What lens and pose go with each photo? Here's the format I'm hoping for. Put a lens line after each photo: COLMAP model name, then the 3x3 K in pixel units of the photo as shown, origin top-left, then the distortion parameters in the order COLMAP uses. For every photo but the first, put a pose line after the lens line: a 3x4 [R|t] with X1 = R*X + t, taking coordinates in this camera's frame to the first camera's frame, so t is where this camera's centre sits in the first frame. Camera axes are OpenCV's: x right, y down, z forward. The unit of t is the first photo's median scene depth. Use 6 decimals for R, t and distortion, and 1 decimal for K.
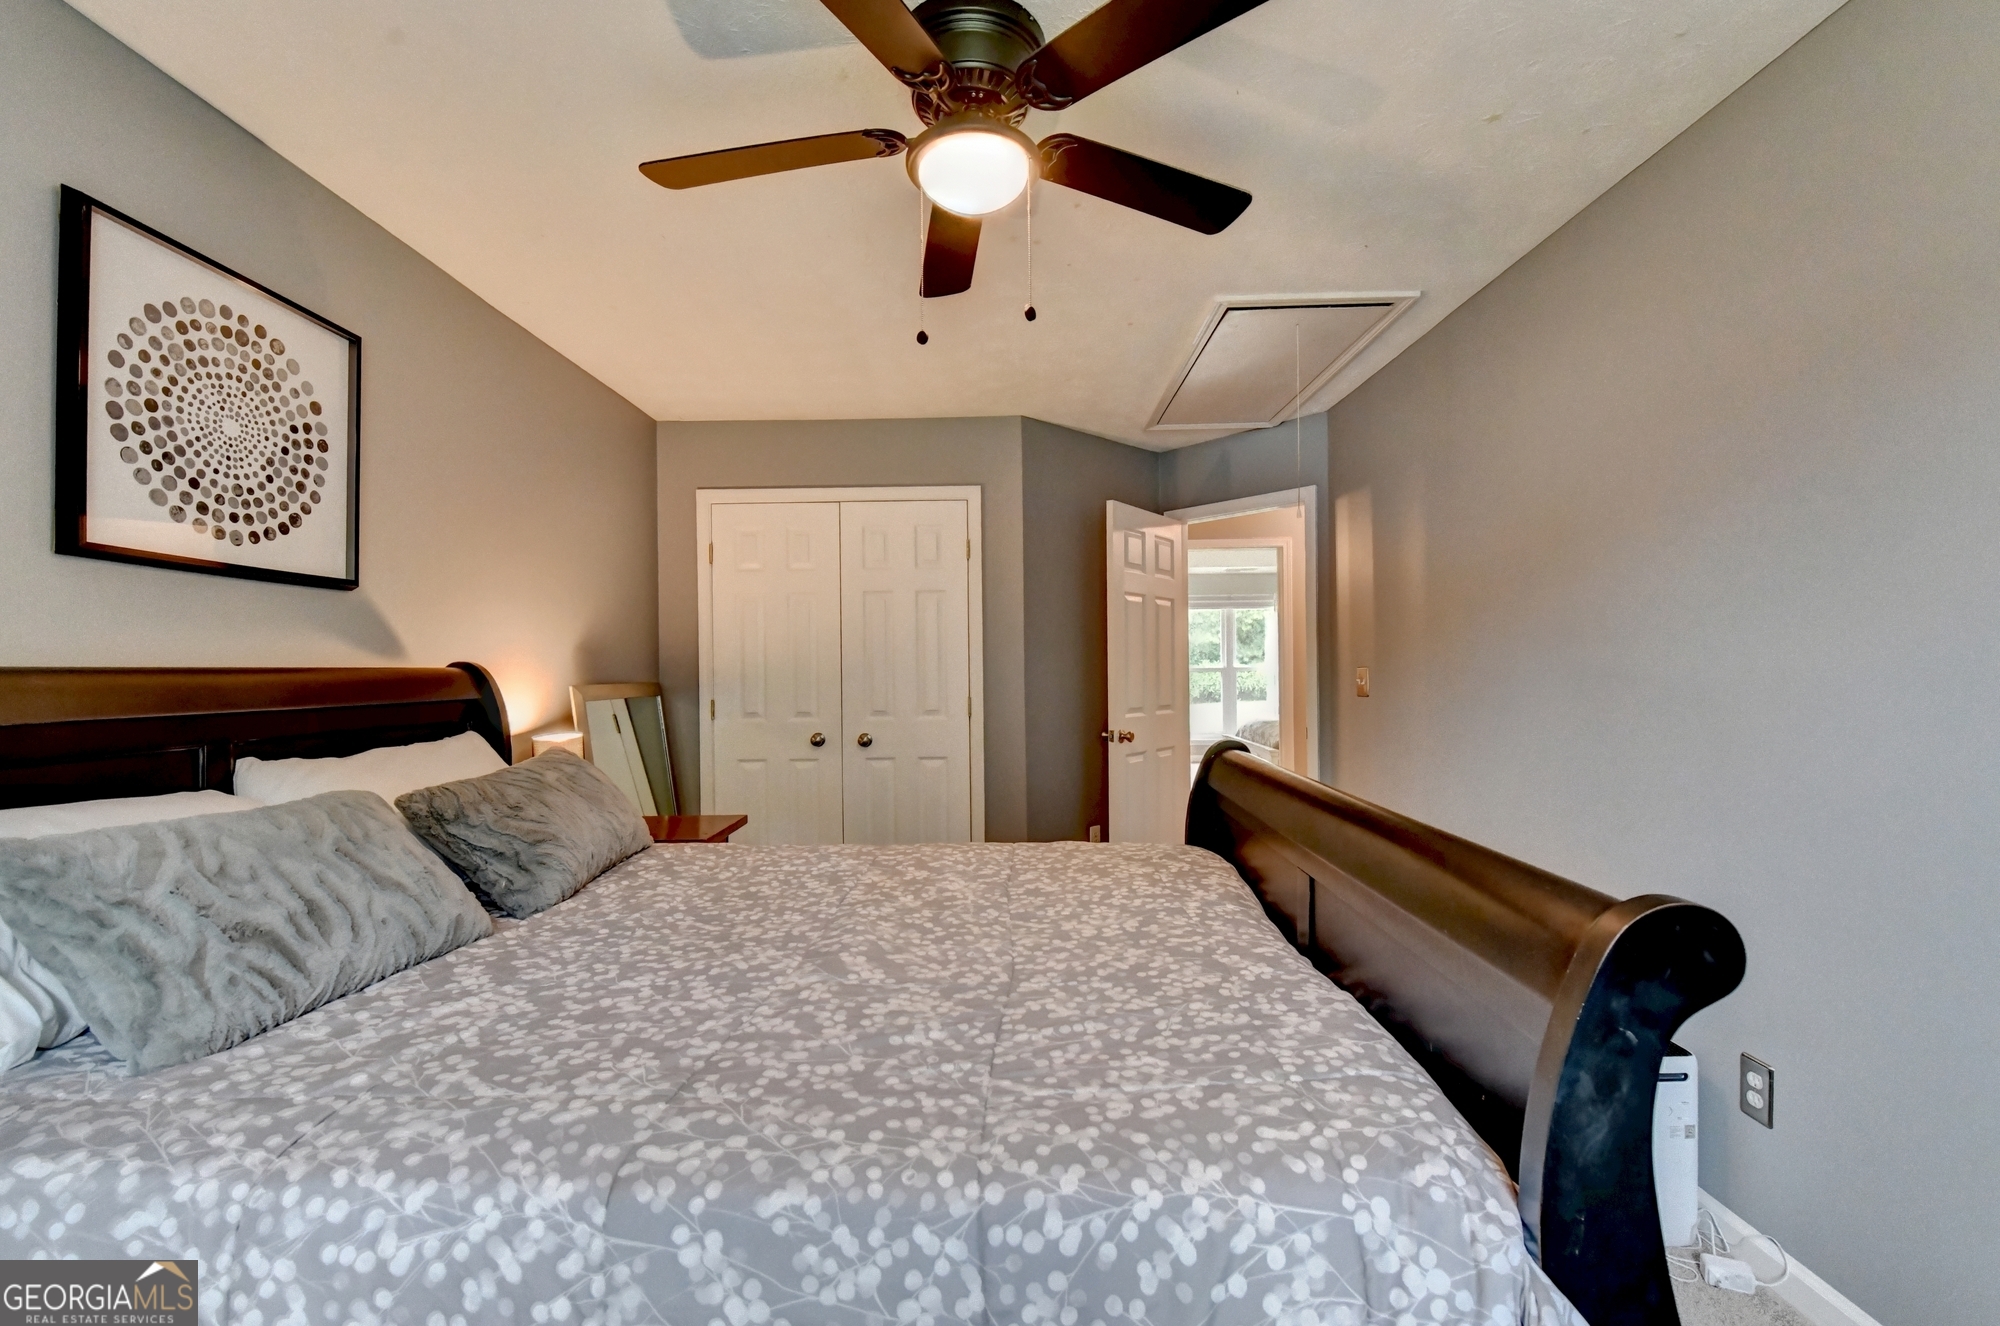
lens RADIAL K [[827.1, 0, 1012.5], [0, 827.1, 660.3], [0, 0, 1]] dist [-0.006625, -0.000597]
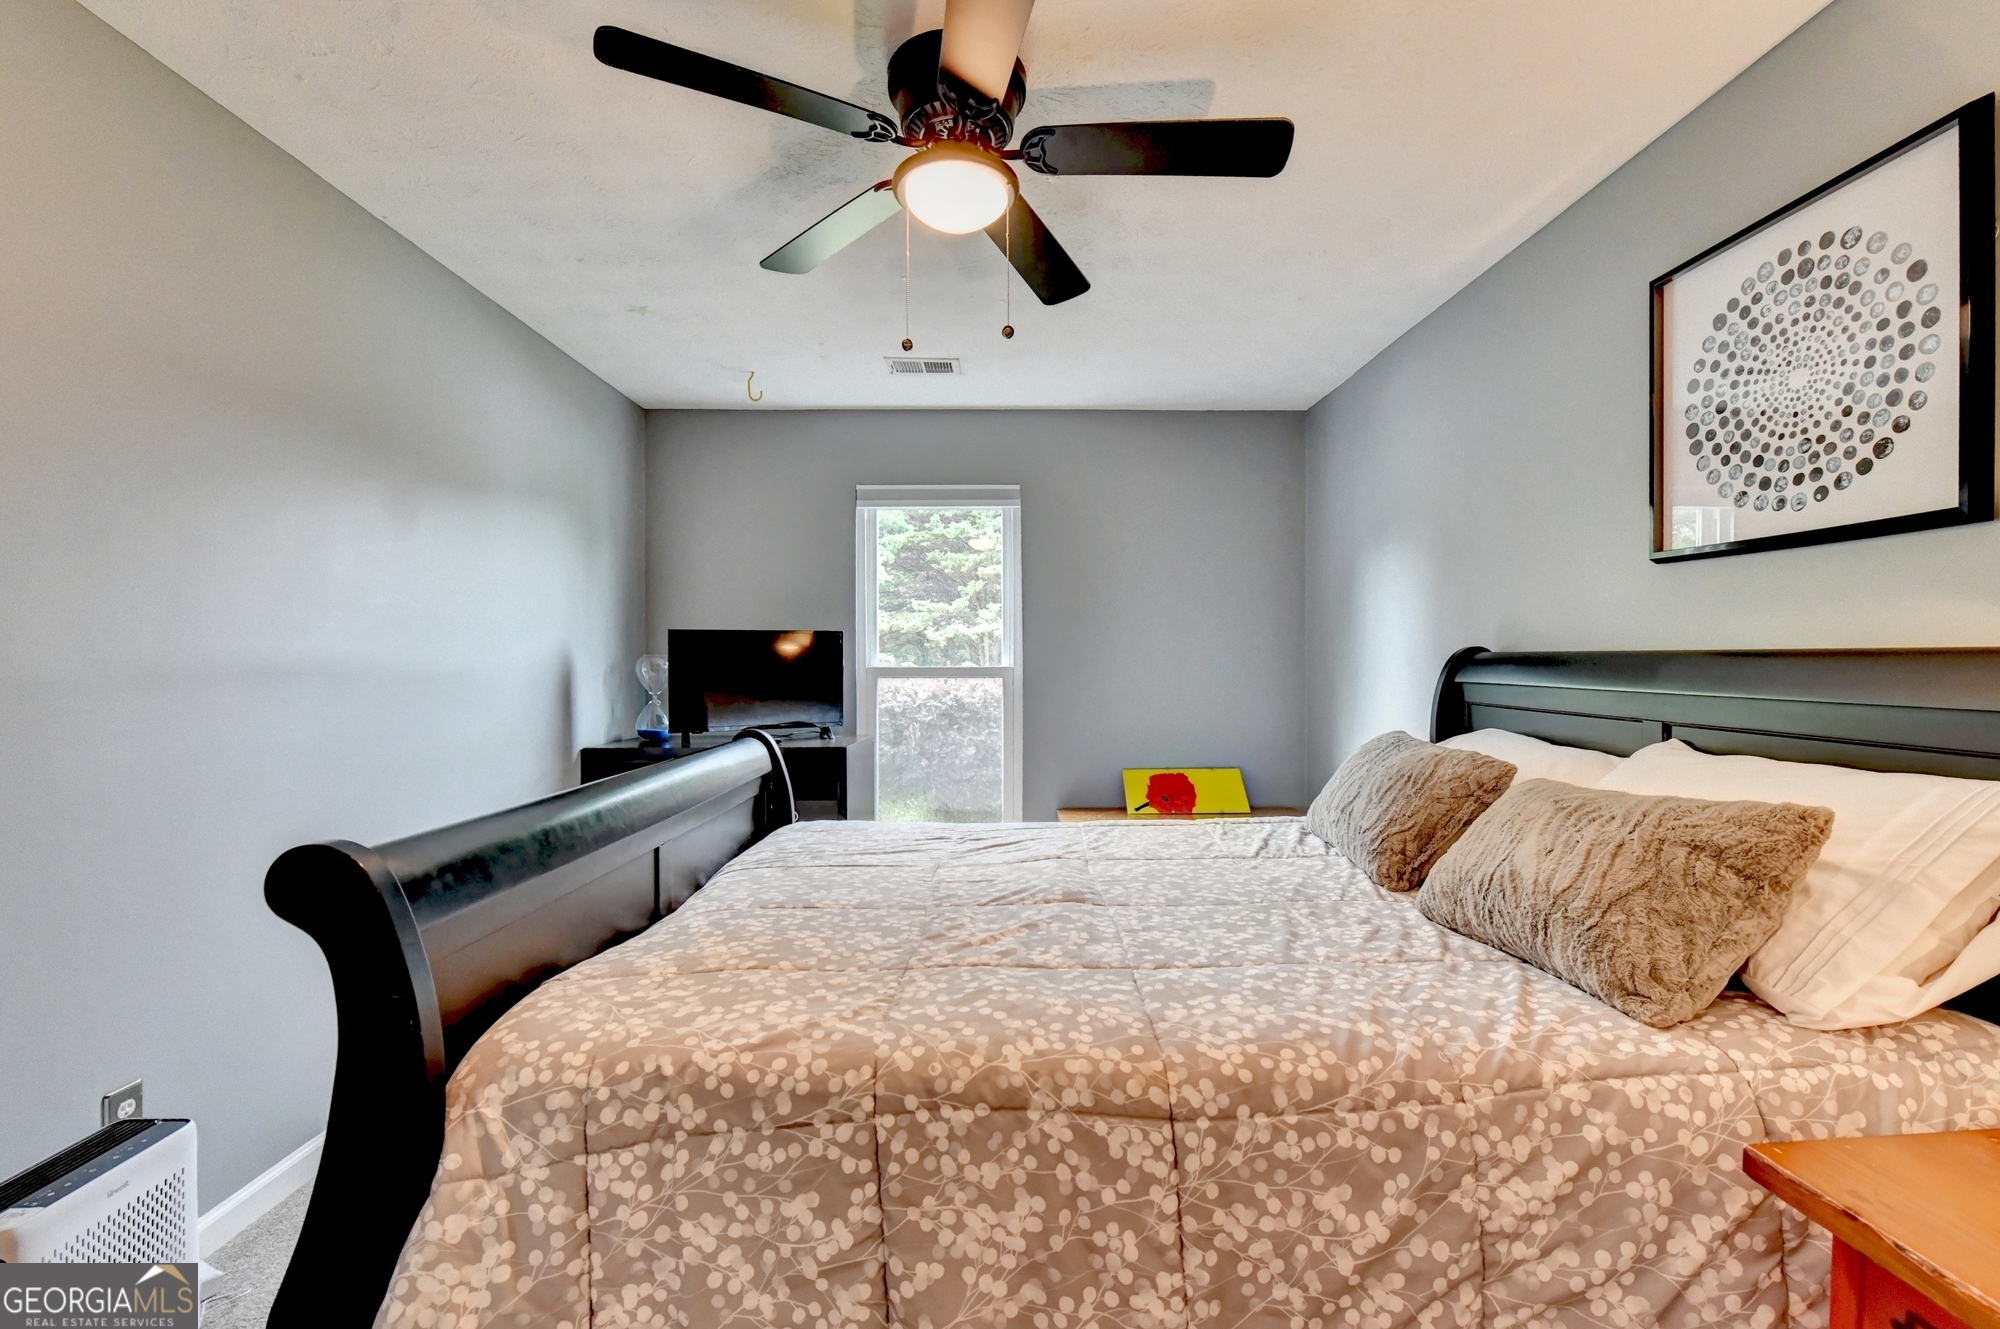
lens RADIAL K [[827.1, 0, 1012.5], [0, 827.1, 661.8], [0, 0, 1]] dist [-0.006625, -0.000597]
pose [[-0.999755, 0.006944, -0.020997, -0.084839], [0.007040, 0.999965, -0.004509, 0.020442], [0.020965, -0.004656, -0.999769, 1.883970]]
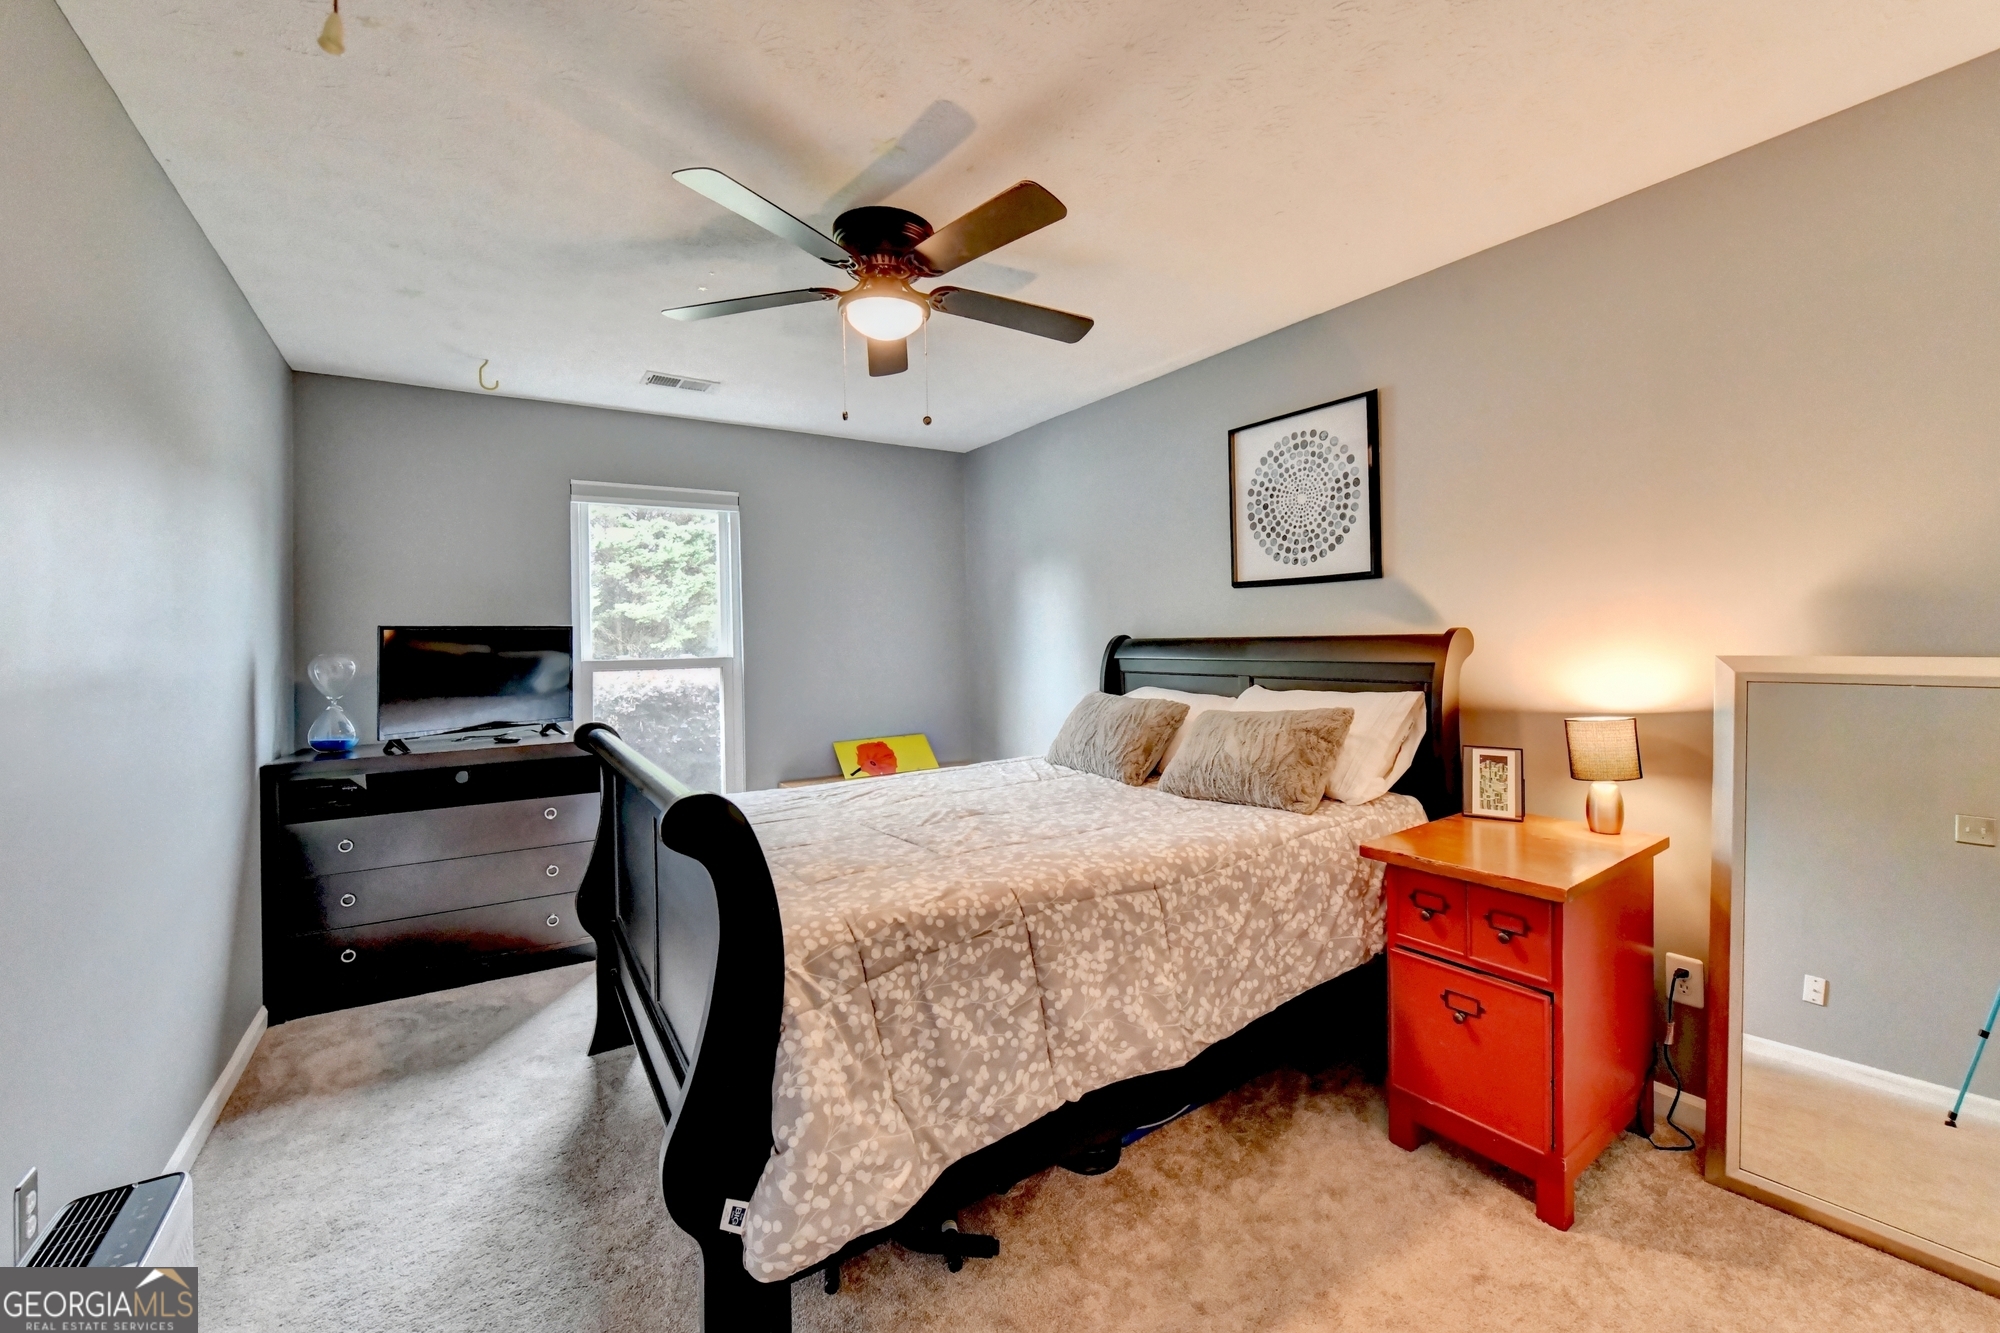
lens RADIAL K [[805.1, 0, 1008.3], [0, 805.1, 624.8], [0, 0, 1]] dist [-0.001321, -0.000121]
pose [[-0.836636, 0.012050, -0.547627, 0.519891], [0.029288, 0.999312, -0.022756, 0.005867], [0.546976, -0.035078, -0.836413, 2.103961]]
